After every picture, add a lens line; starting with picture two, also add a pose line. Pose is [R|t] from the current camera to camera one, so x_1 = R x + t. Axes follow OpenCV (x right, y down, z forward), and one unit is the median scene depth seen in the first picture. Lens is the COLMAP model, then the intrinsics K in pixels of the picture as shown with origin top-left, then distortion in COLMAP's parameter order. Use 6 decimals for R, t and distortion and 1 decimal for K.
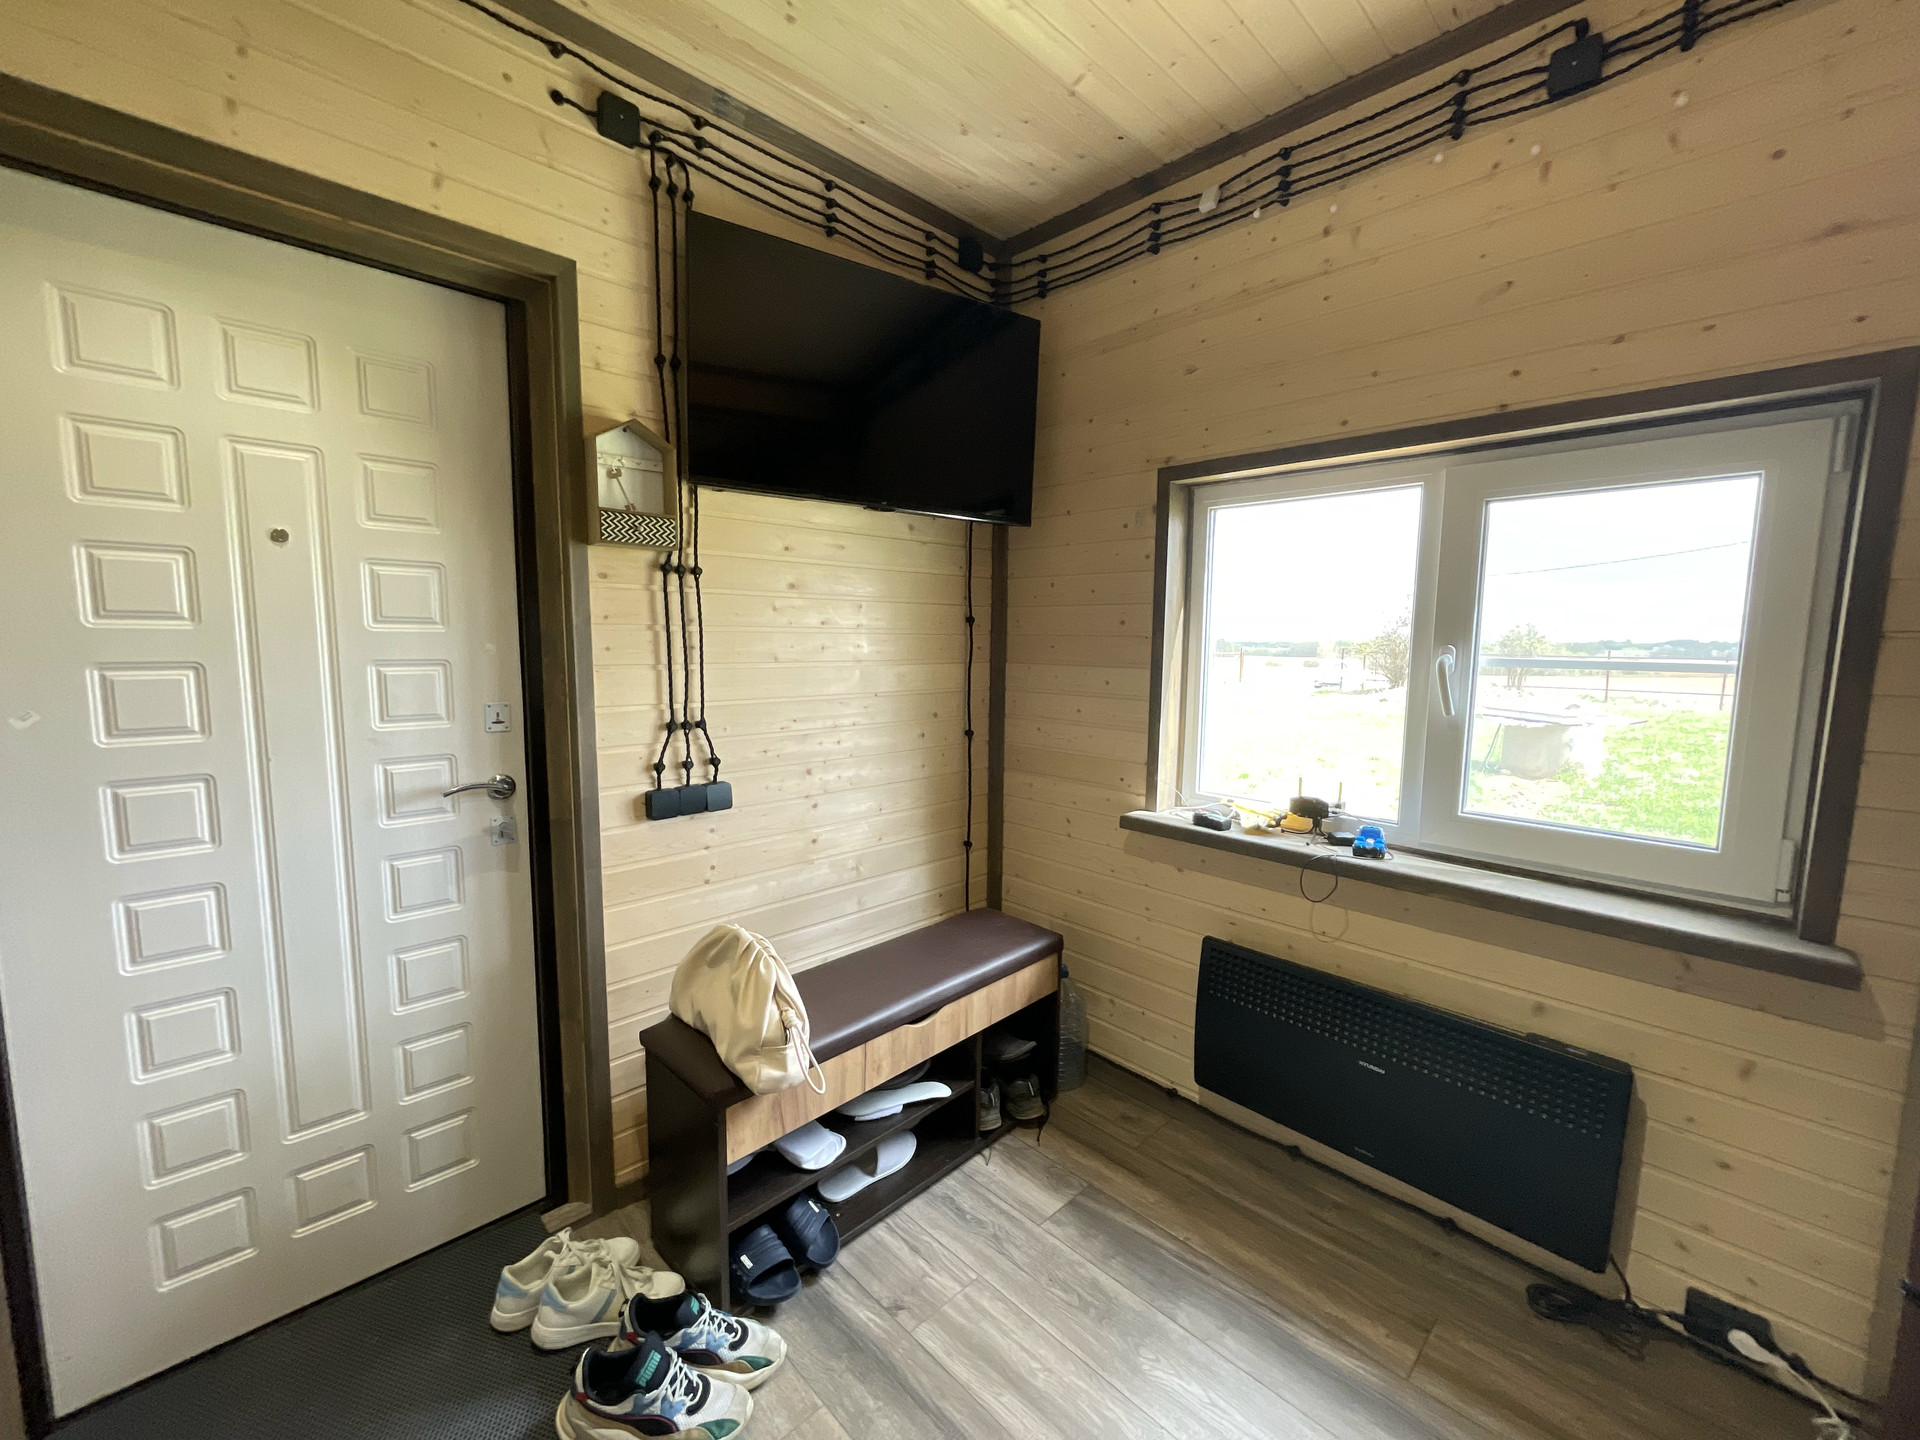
lens RADIAL K [[772.7, 0, 959.6], [0, 772.7, 722.8], [0, 0, 1]] dist [-0.004653, -0.000146]
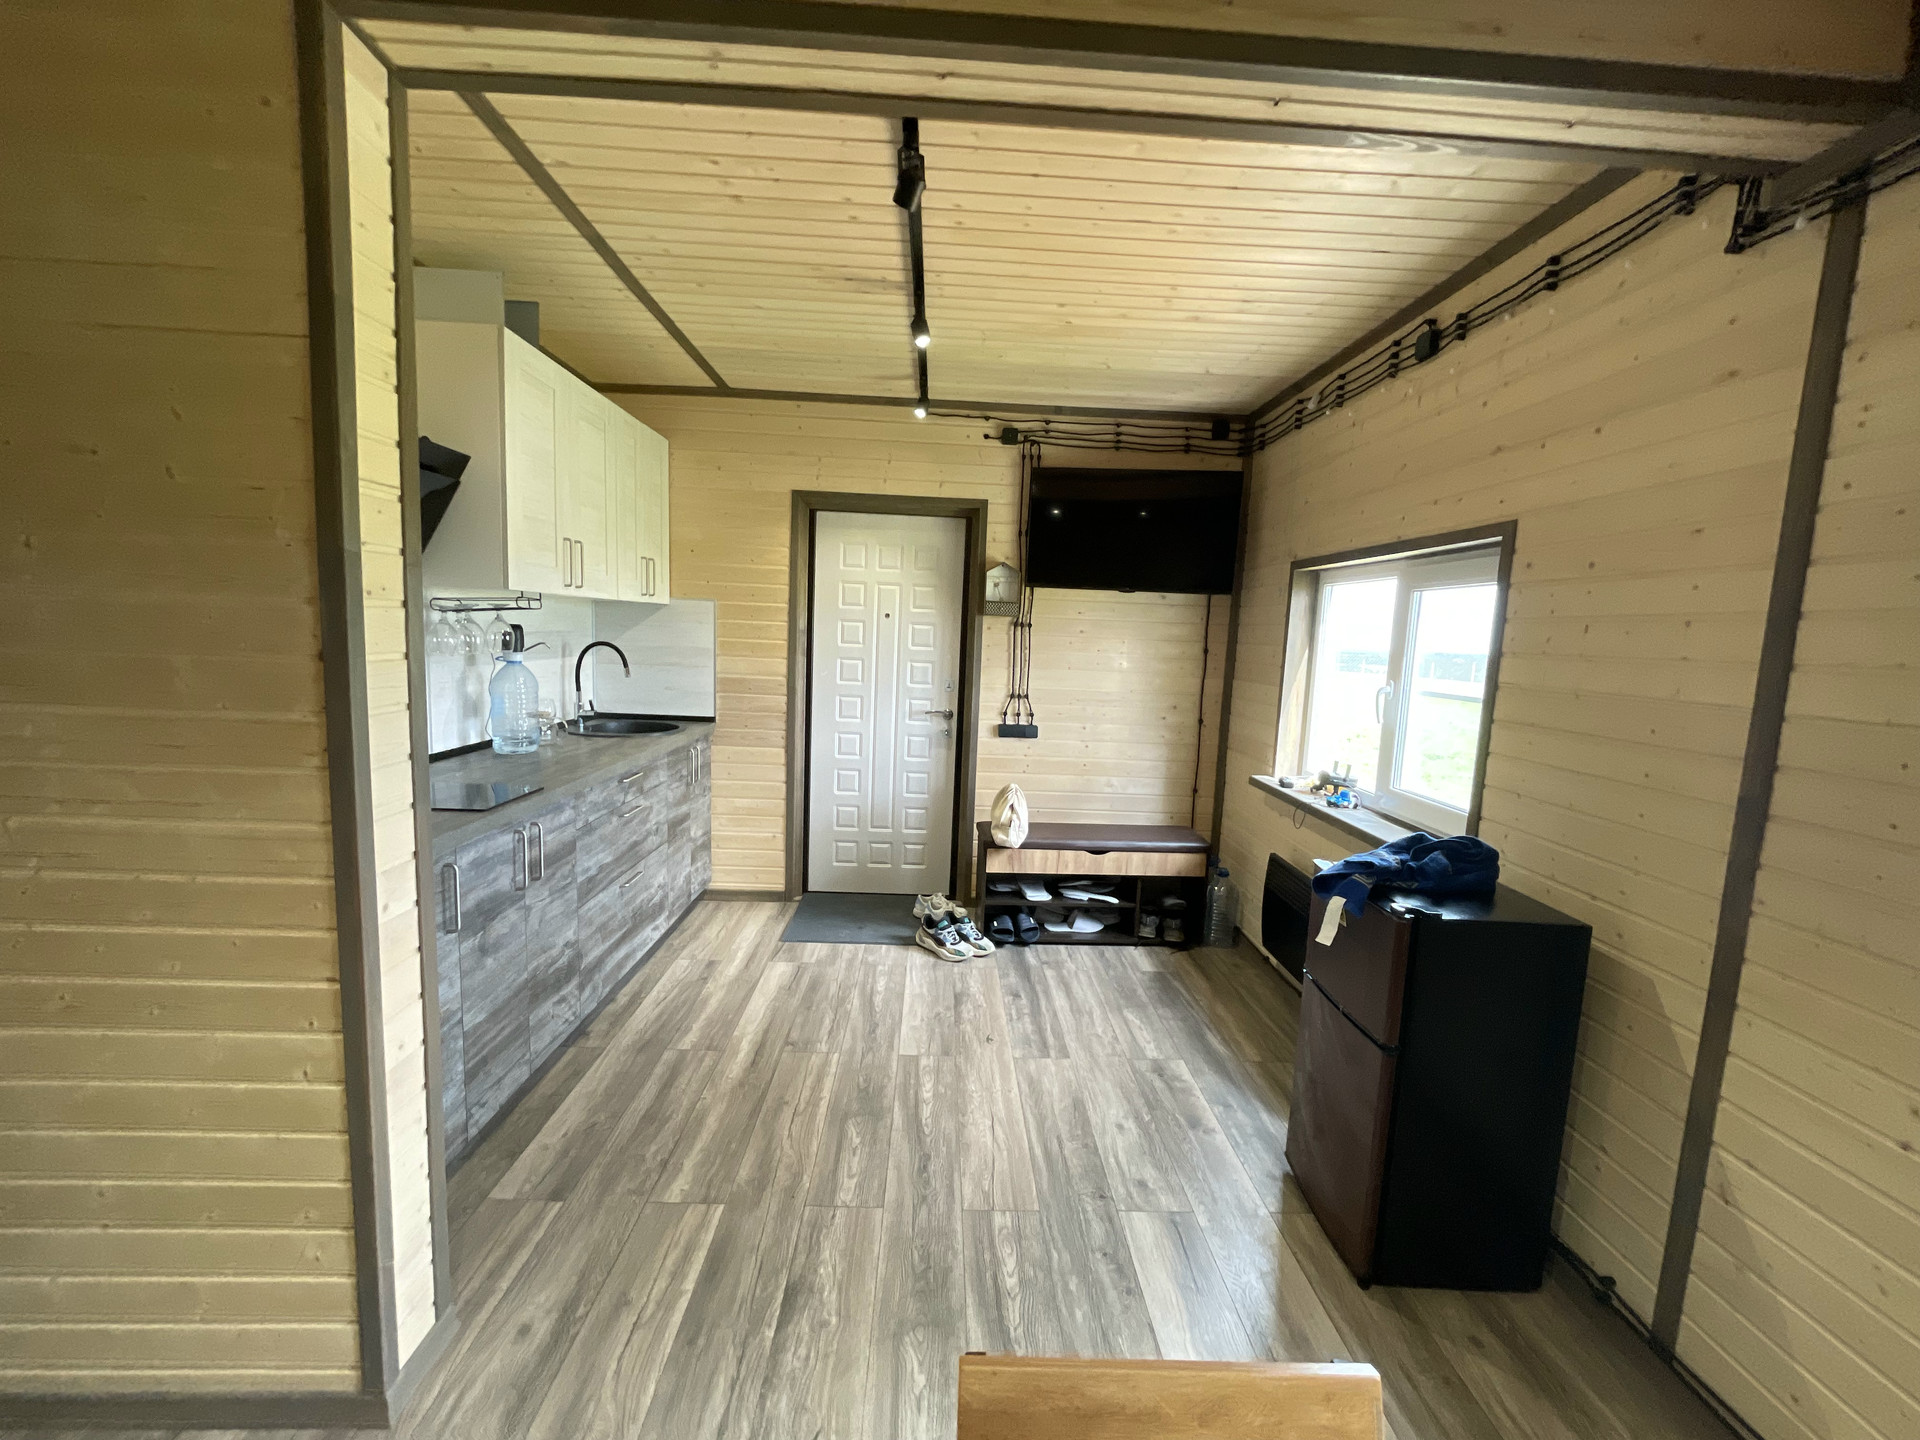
lens RADIAL K [[772.7, 0, 959.6], [0, 772.7, 722.8], [0, 0, 1]] dist [-0.004653, -0.000146]
pose [[0.734508, 0.098382, -0.671431, 1.054891], [-0.107760, 0.993790, 0.027733, 0.037923], [0.669990, 0.051983, 0.740548, -0.764809]]
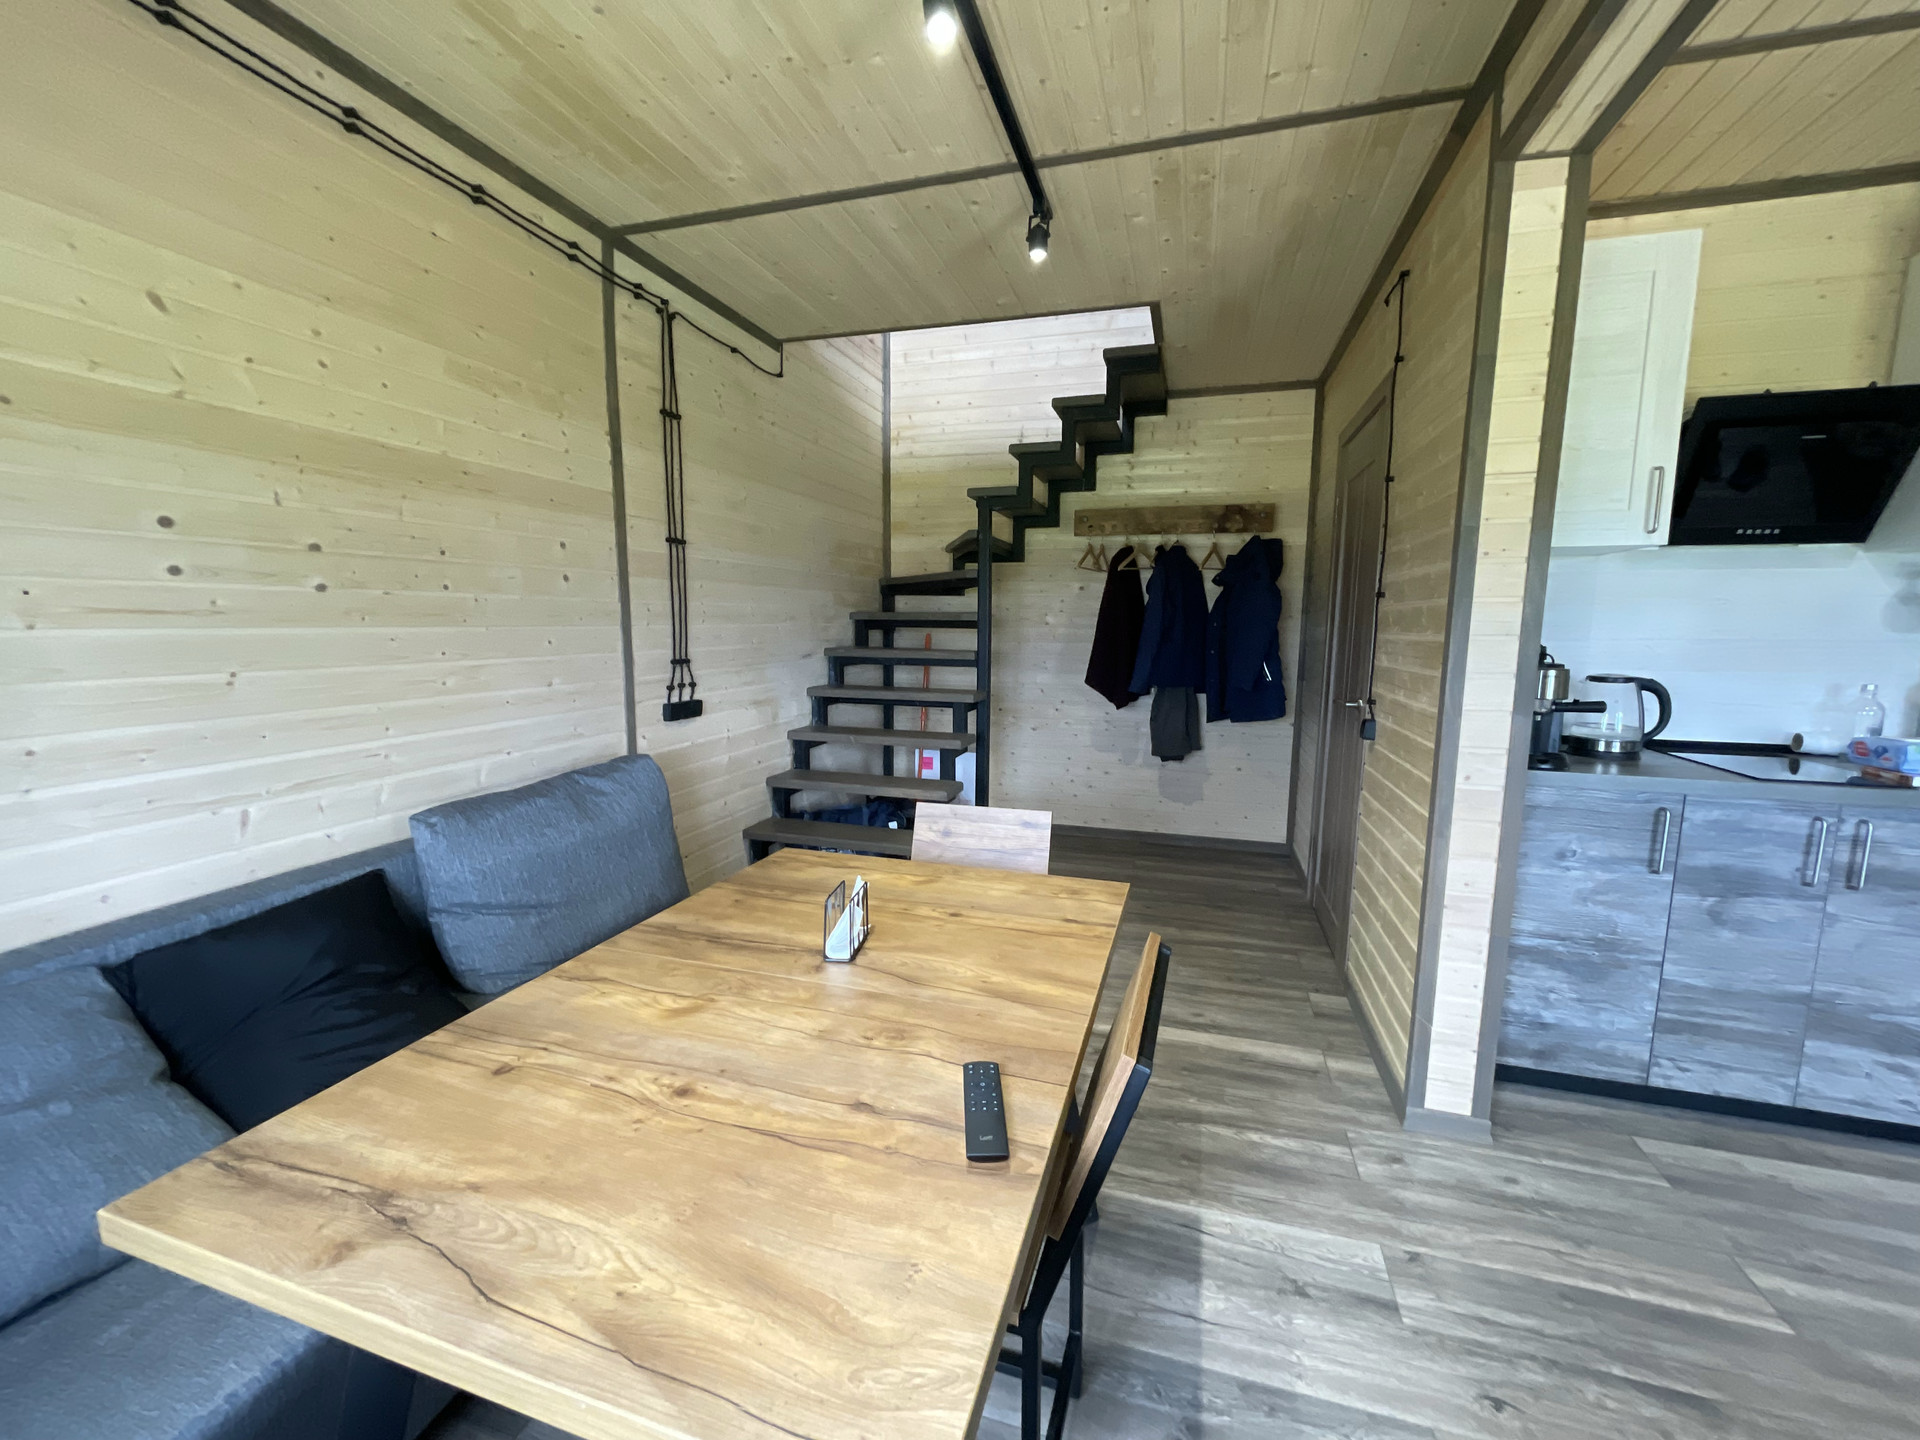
lens RADIAL K [[772.7, 0, 959.6], [0, 772.7, 722.8], [0, 0, 1]] dist [-0.004653, -0.000146]
pose [[-0.878292, 0.044036, -0.476093, 1.283118], [-0.070816, 0.972786, 0.220617, 0.039829], [0.472852, 0.227481, -0.851272, 0.012070]]
